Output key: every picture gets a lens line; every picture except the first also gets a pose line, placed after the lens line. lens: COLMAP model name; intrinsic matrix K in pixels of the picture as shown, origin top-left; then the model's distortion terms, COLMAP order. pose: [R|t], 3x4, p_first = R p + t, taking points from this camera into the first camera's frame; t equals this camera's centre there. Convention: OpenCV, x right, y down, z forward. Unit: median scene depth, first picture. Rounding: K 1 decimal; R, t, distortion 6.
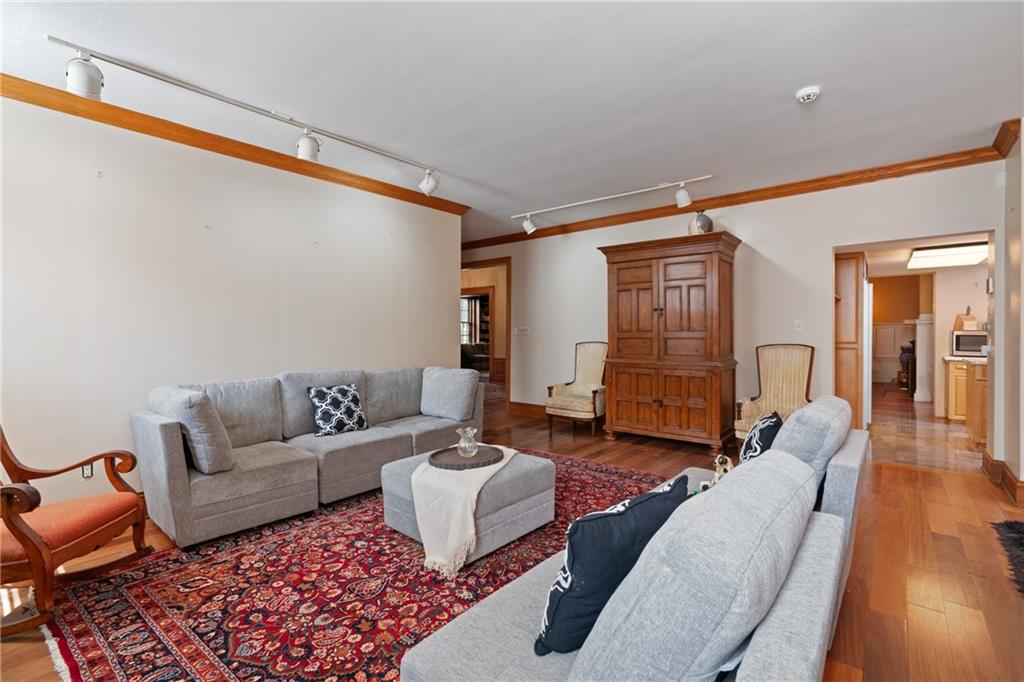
lens RADIAL K [[460.3, 0, 513.7], [0, 460.3, 335.7], [0, 0, 1]] dist [-0.002493, 0.000137]
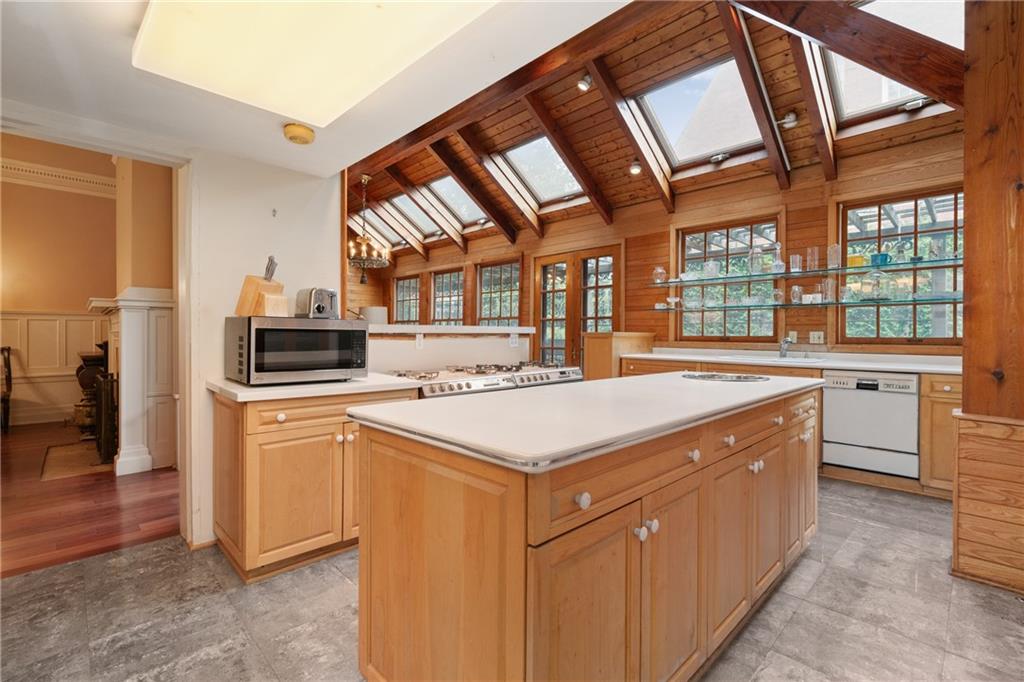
lens RADIAL K [[460.3, 0, 513.7], [0, 460.3, 335.7], [0, 0, 1]] dist [-0.002493, 0.000137]
pose [[0.101027, -0.002044, 0.994882, 0.571627], [0.002974, 0.999994, 0.001752, 0.004416], [-0.994879, 0.002782, 0.101032, 0.698361]]
